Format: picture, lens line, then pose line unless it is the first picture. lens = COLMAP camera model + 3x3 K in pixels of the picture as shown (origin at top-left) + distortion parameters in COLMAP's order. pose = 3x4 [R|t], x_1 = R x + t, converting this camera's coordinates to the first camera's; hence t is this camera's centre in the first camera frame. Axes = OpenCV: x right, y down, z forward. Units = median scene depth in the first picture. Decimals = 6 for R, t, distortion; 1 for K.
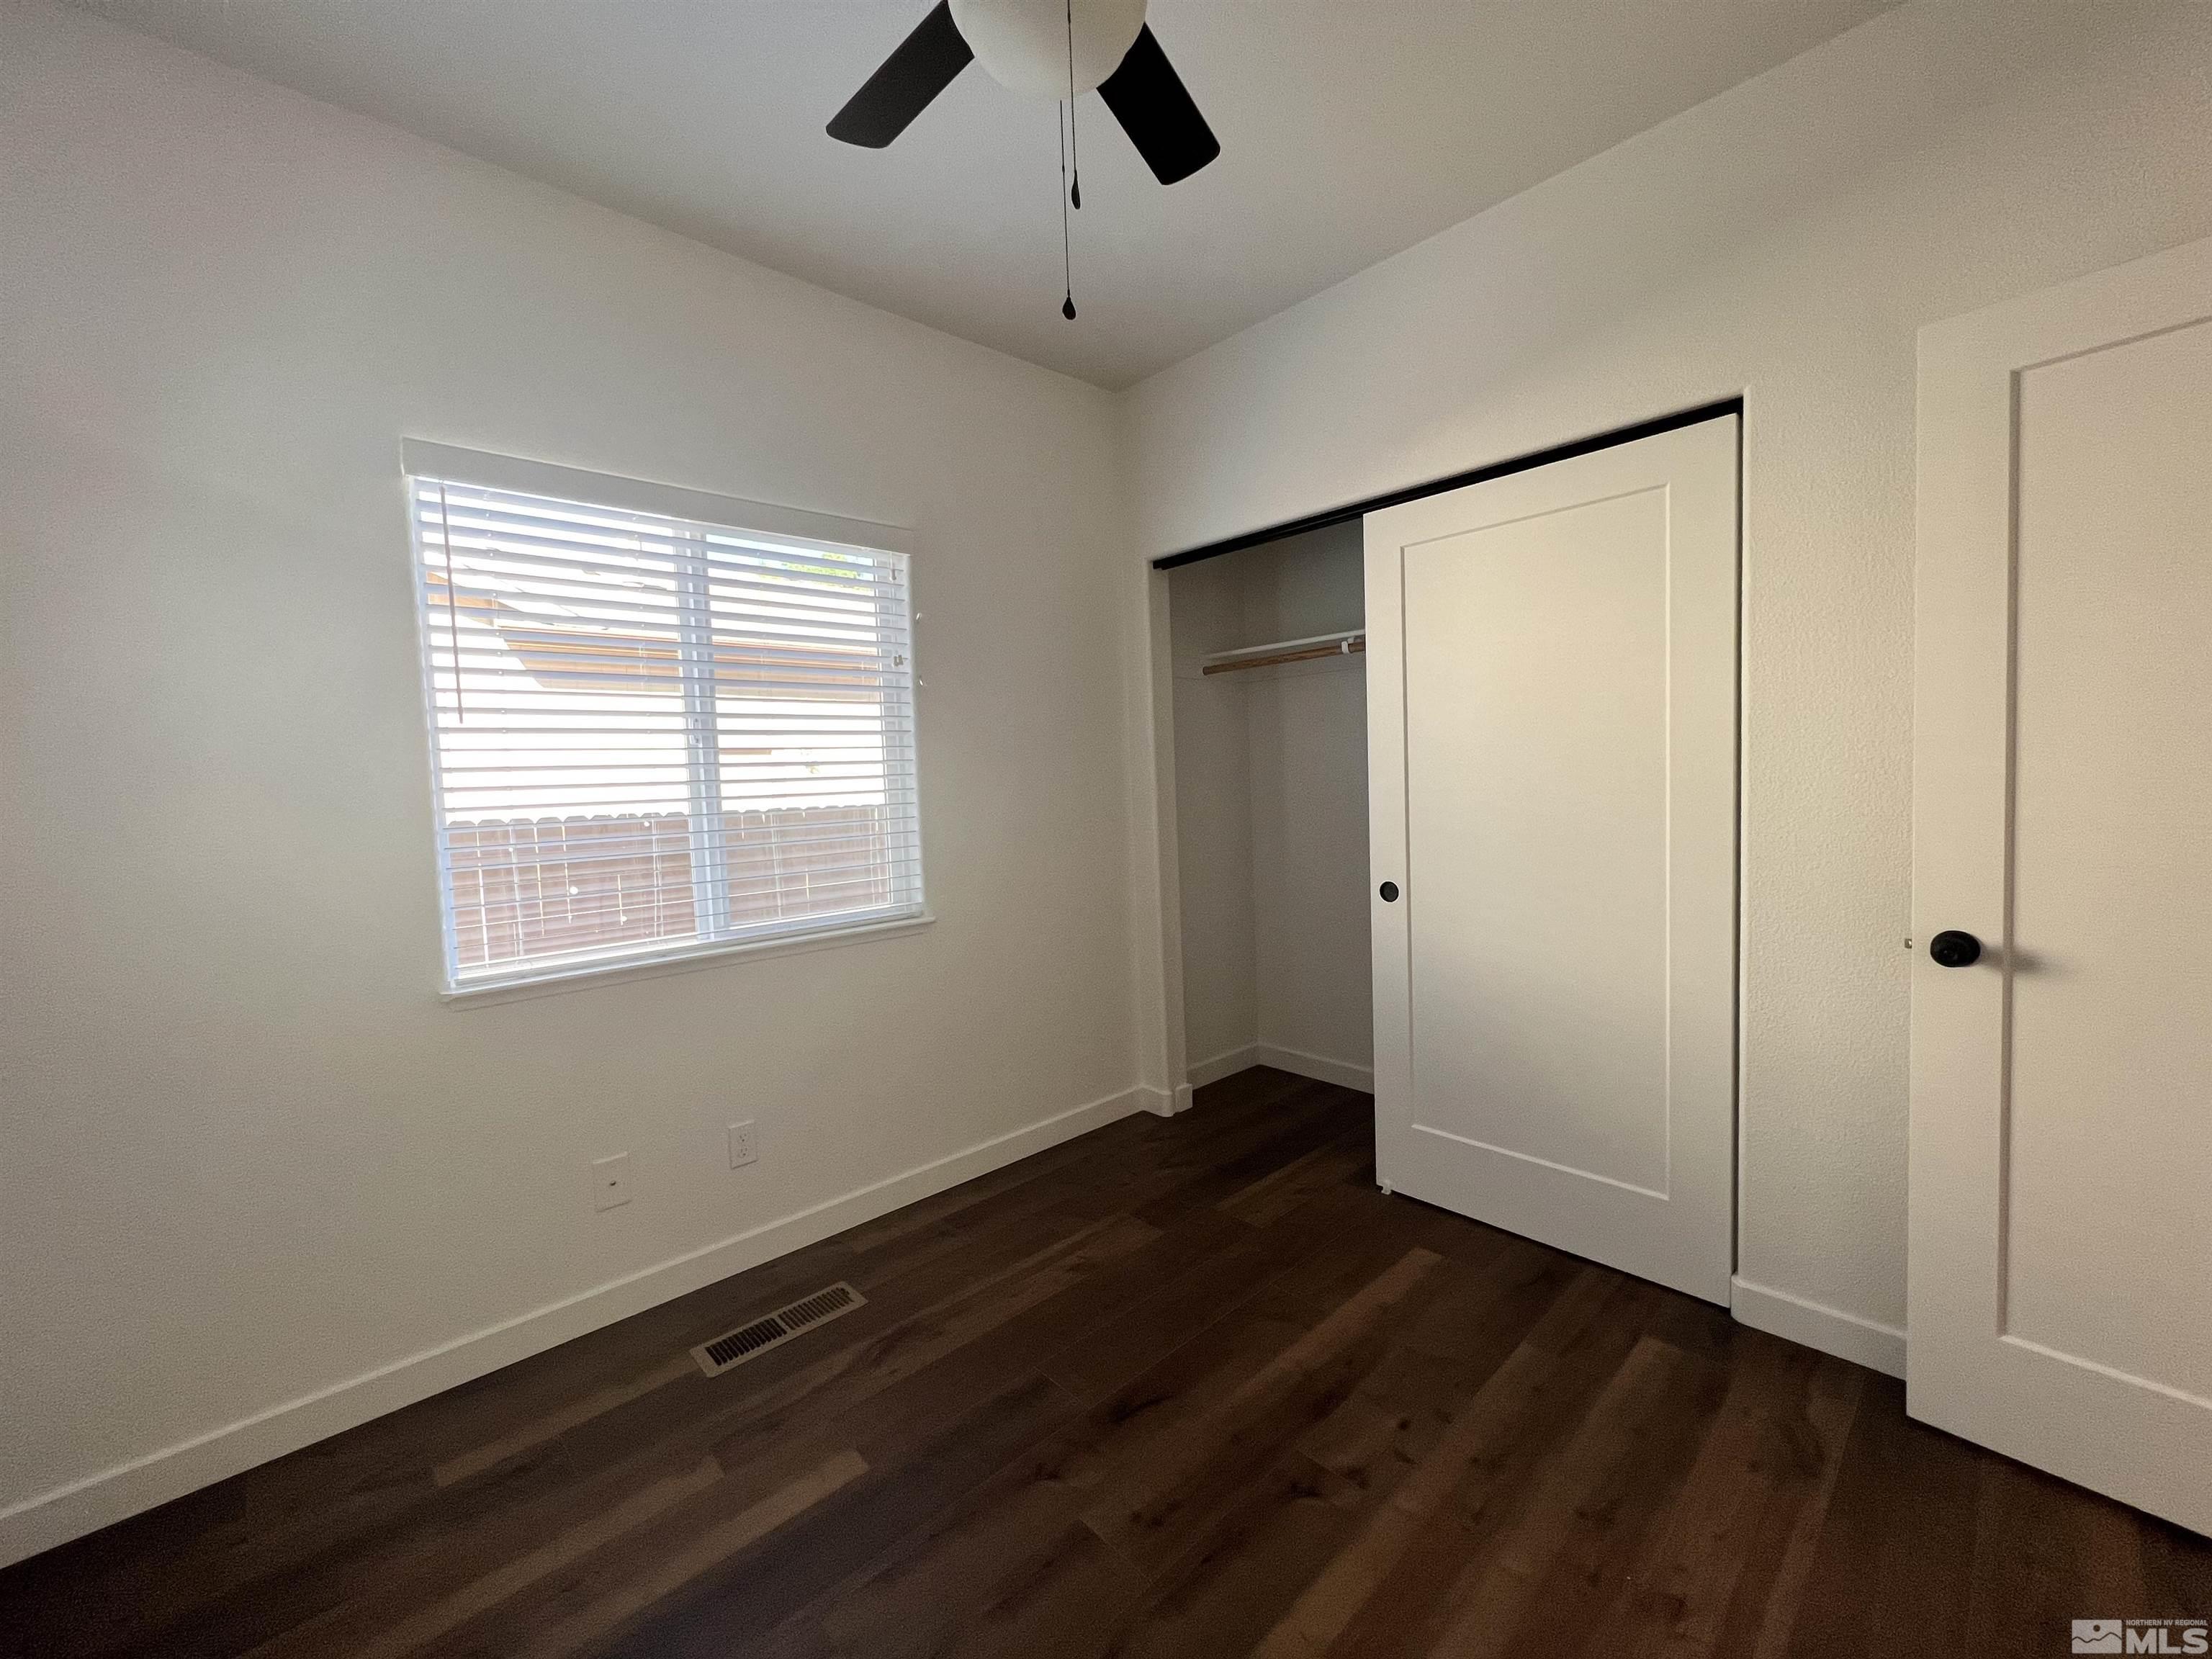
lens RADIAL K [[885.9, 0, 1108.8], [0, 885.9, 830.7], [0, 0, 1]] dist [-0.001487, 0.000100]
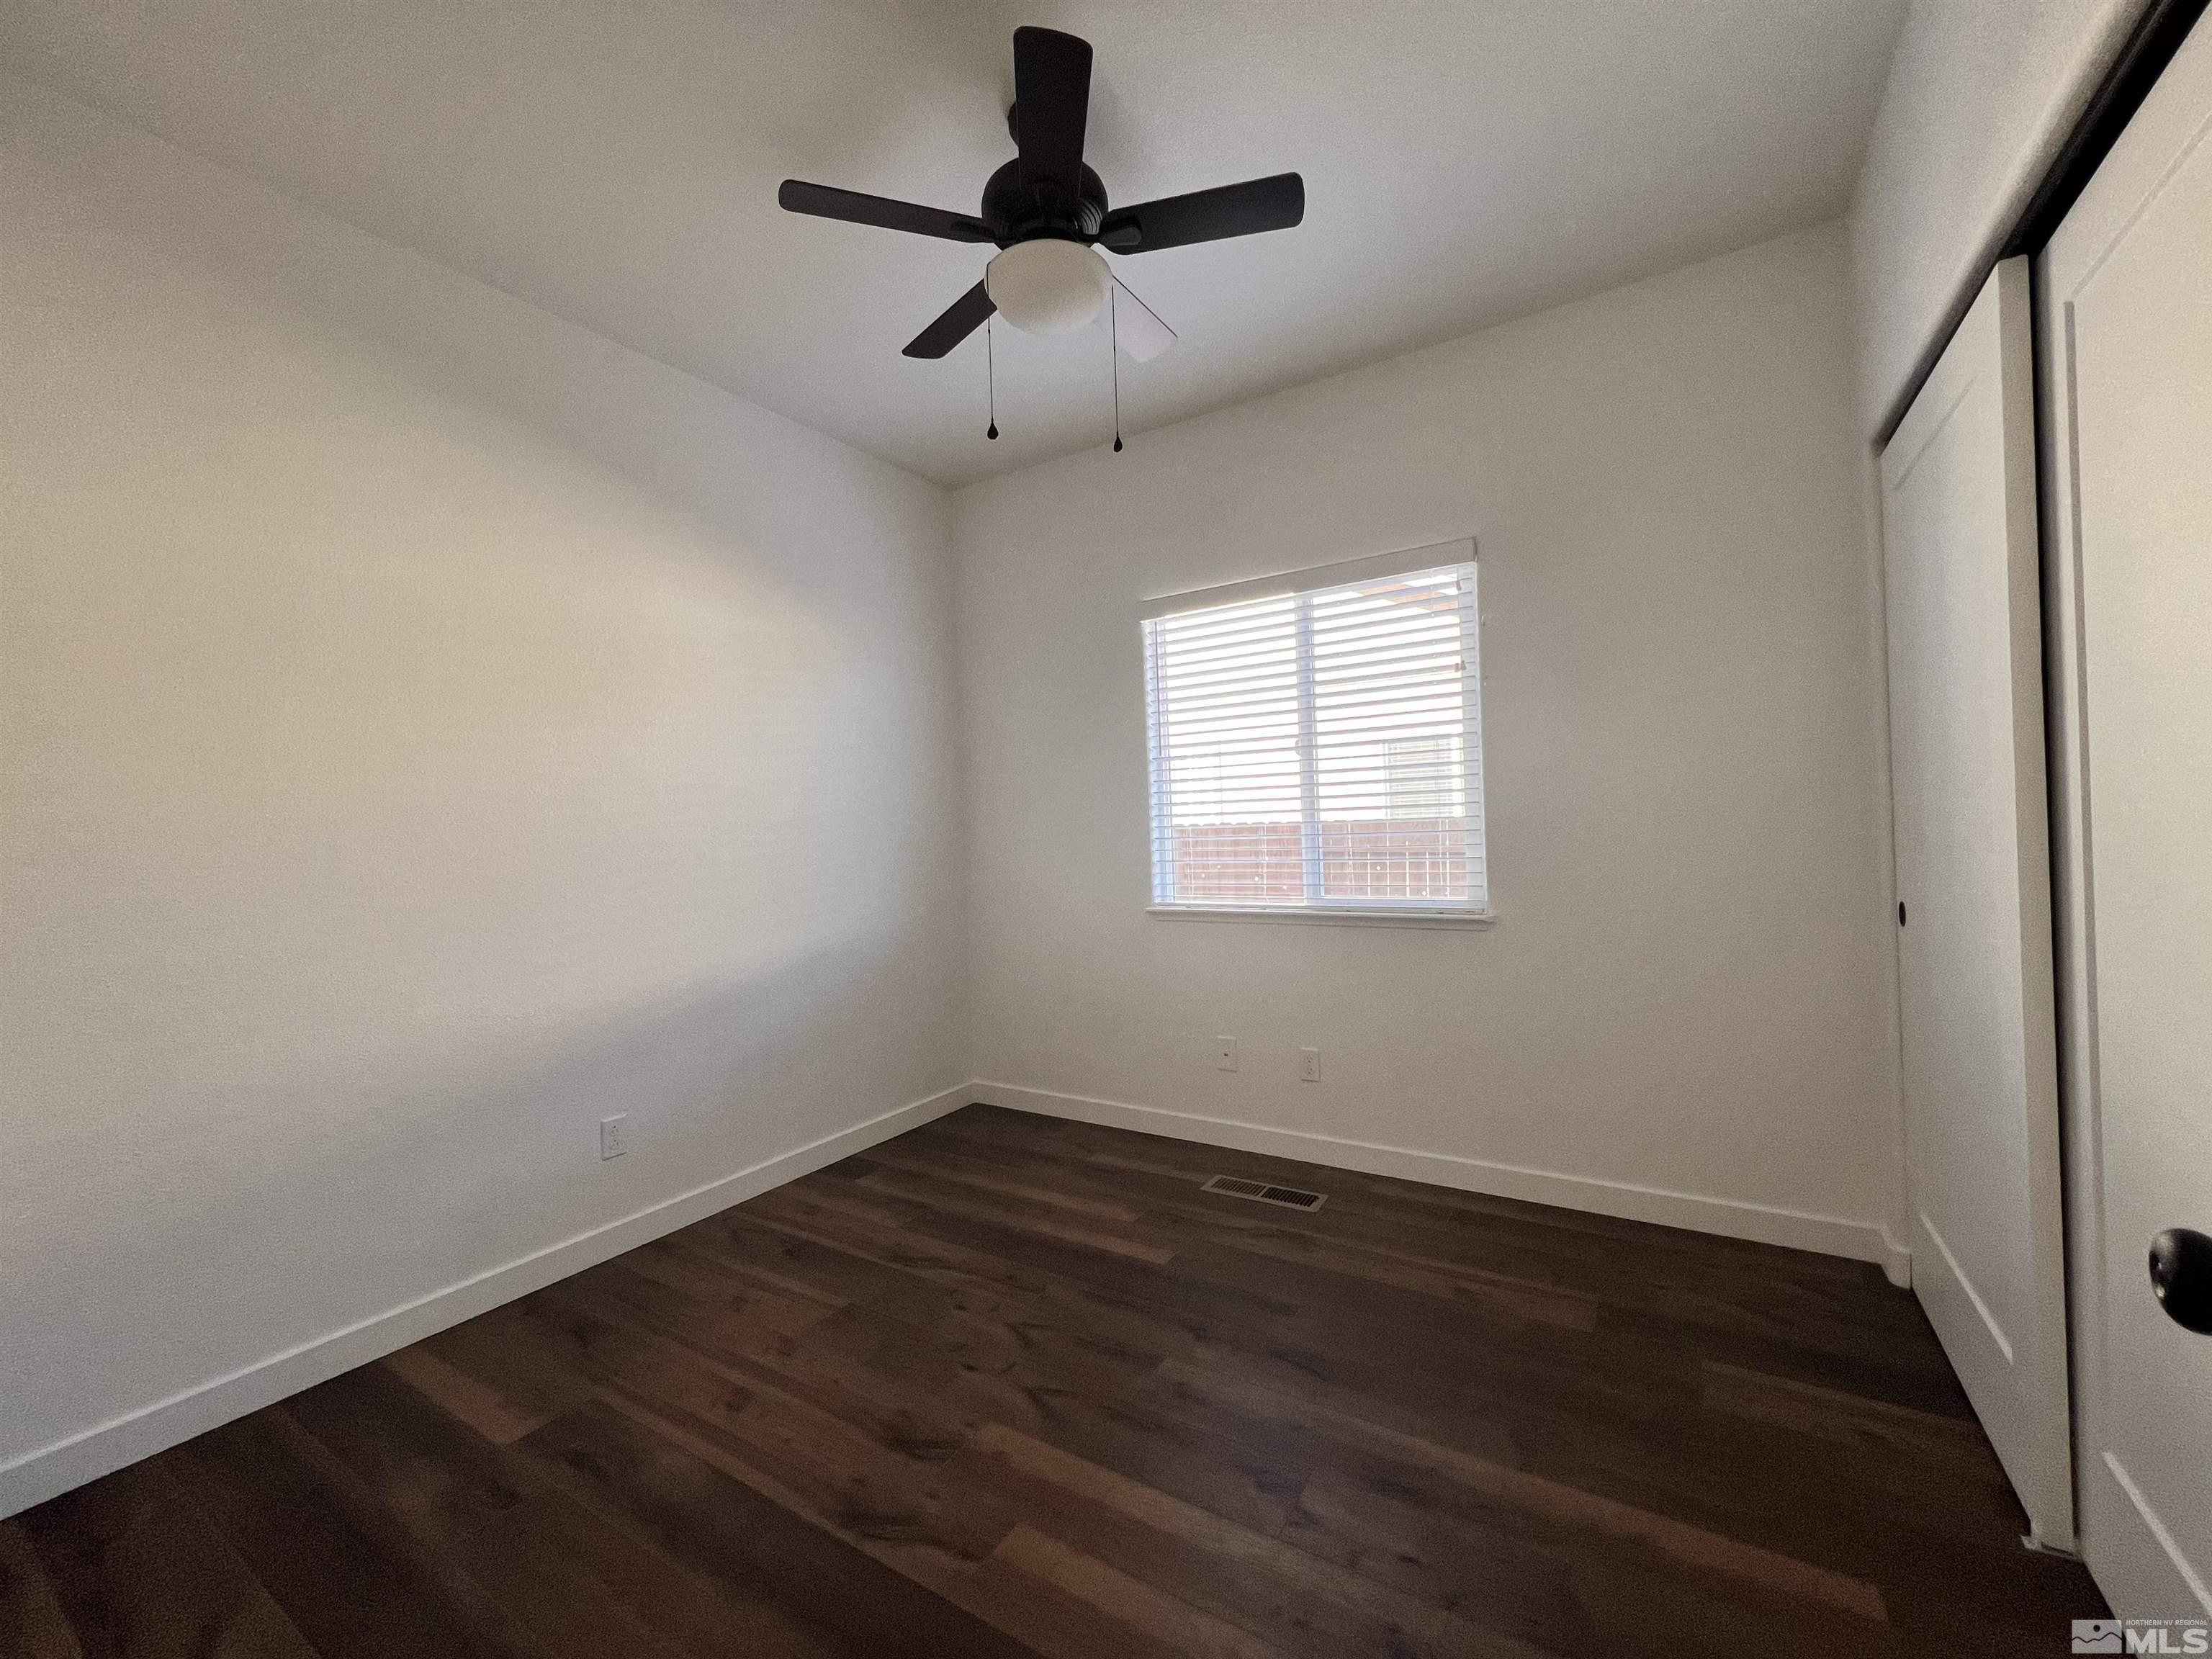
lens RADIAL K [[885.9, 0, 1093.5], [0, 885.9, 826.5], [0, 0, 1]] dist [-0.001487, 0.000100]
pose [[0.249549, 0.027593, -0.967969, 0.929436], [-0.034022, 0.999227, 0.019713, -0.011045], [0.967764, 0.028013, 0.250295, 0.443351]]
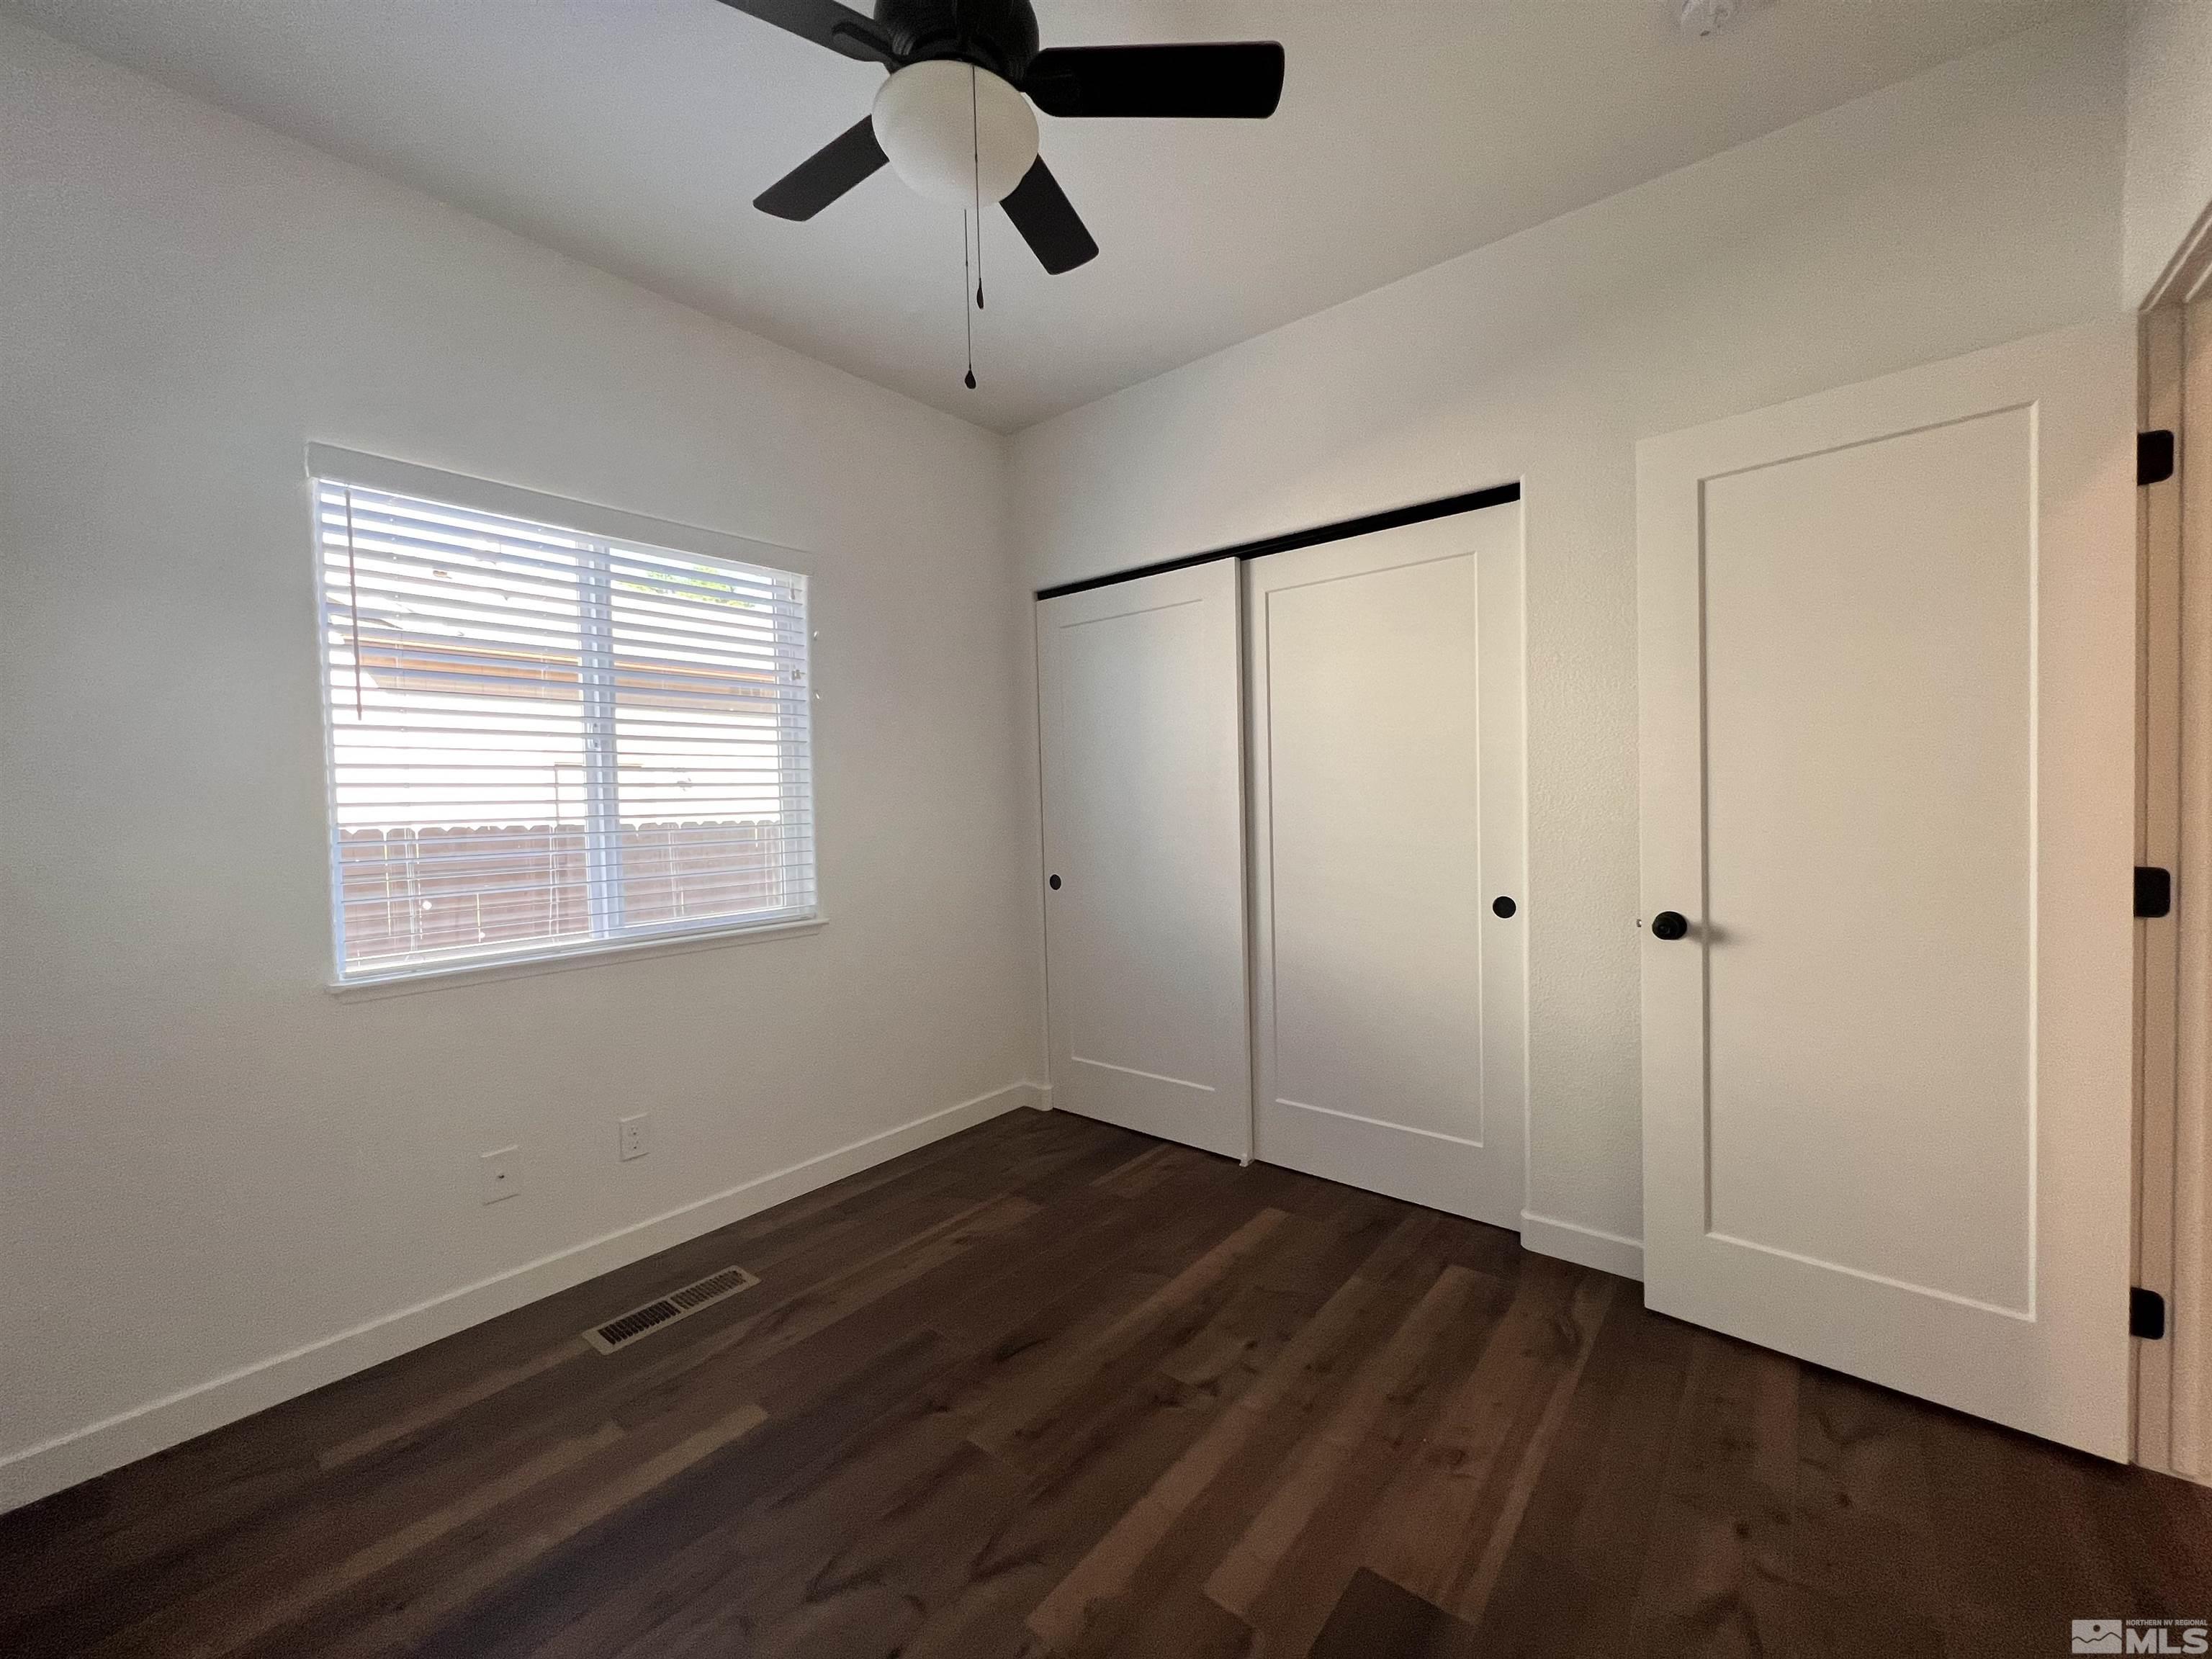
lens RADIAL K [[885.9, 0, 1108.8], [0, 885.9, 831.0], [0, 0, 1]] dist [-0.001487, 0.000100]
pose [[0.990926, 0.009403, 0.134083, -0.010401], [-0.005487, 0.999548, -0.029550, 0.032240], [-0.134300, 0.028546, 0.990529, -0.125235]]
